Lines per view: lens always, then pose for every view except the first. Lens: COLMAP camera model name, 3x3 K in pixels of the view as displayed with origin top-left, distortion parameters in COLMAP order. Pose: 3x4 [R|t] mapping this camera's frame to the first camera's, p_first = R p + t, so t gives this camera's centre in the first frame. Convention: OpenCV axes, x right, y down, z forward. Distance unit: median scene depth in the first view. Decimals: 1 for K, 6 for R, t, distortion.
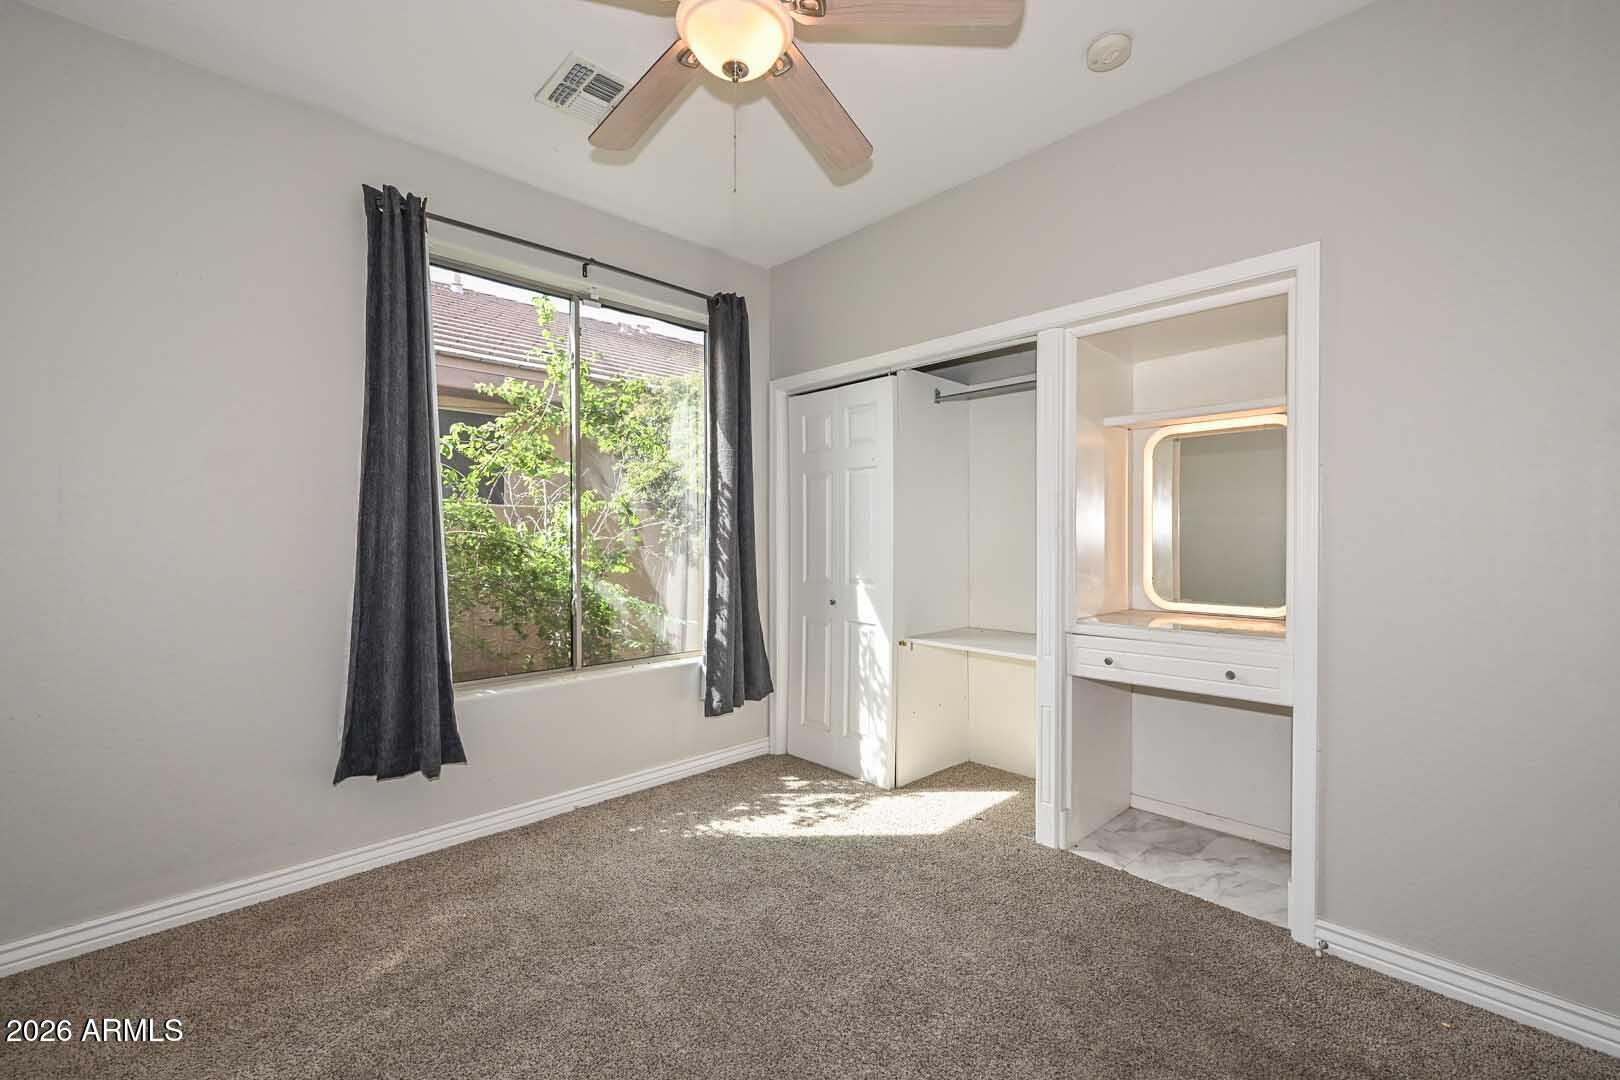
lens RADIAL K [[666.7, 0, 810.1], [0, 666.7, 547.0], [0, 0, 1]] dist [0.008840, 0.001368]
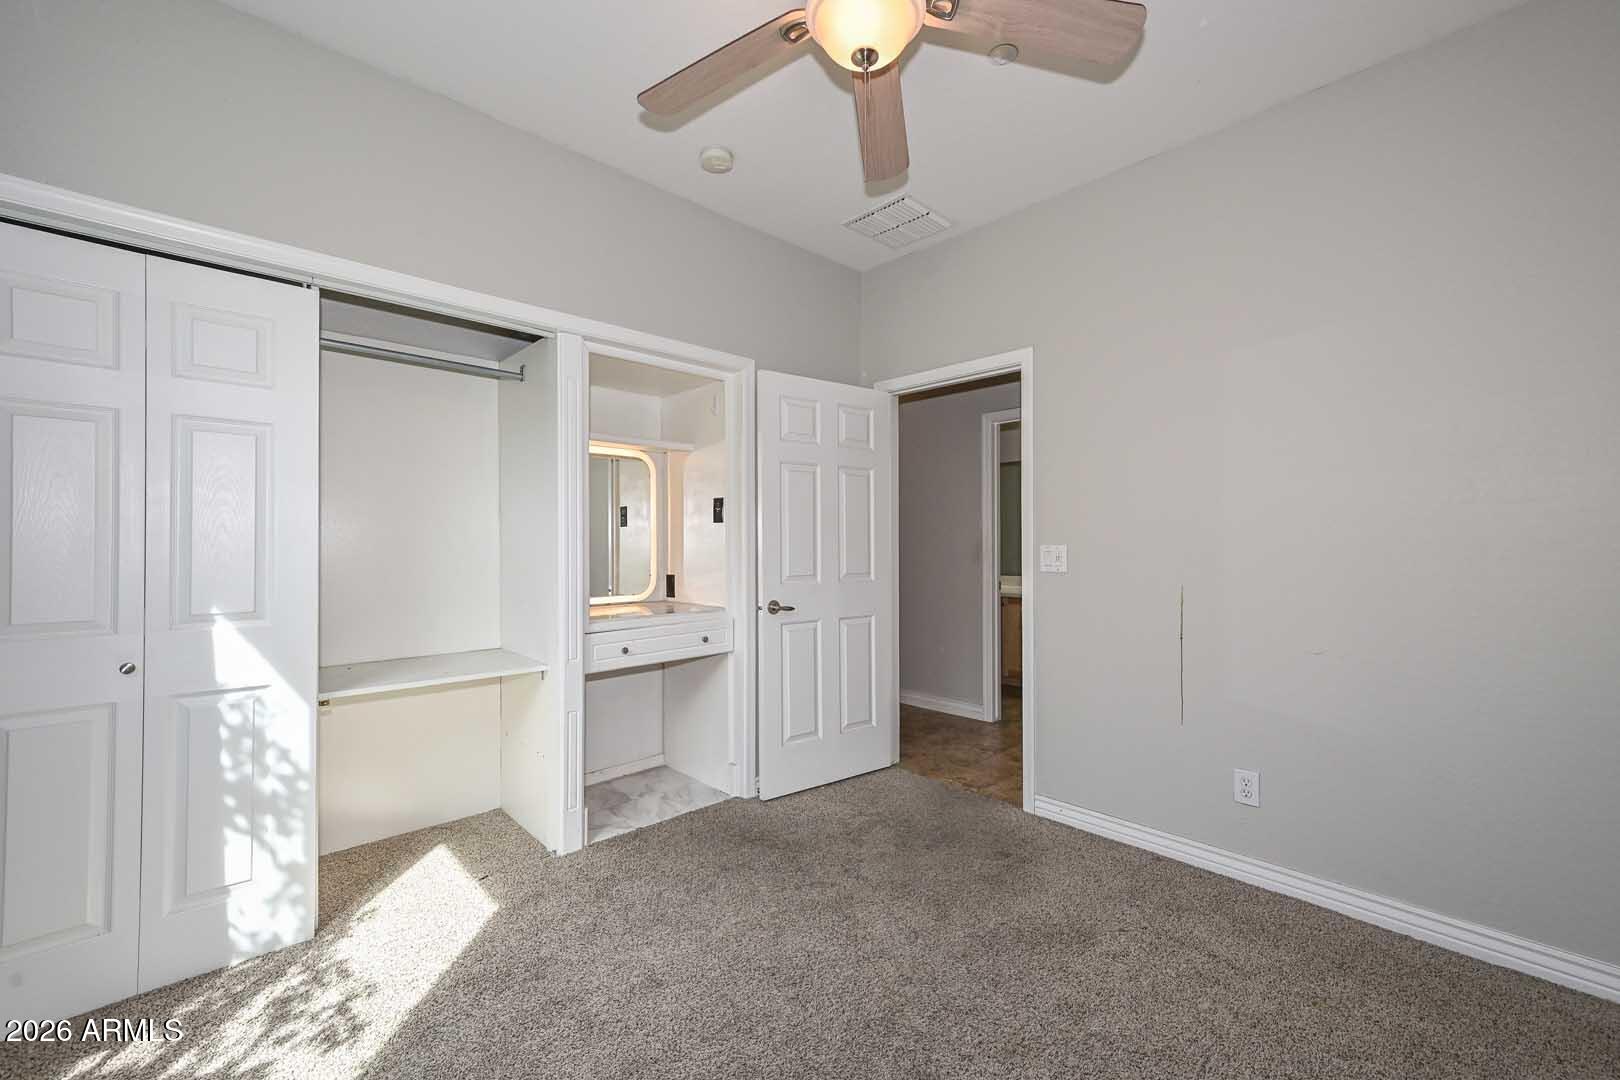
lens RADIAL K [[666.7, 0, 809.5], [0, 666.7, 536.1], [0, 0, 1]] dist [0.008840, 0.001368]
pose [[0.005175, 0.011452, 0.999921, -0.536849], [0.012700, 0.999853, -0.011517, -0.004325], [-0.999906, 0.012758, 0.005029, 0.534040]]
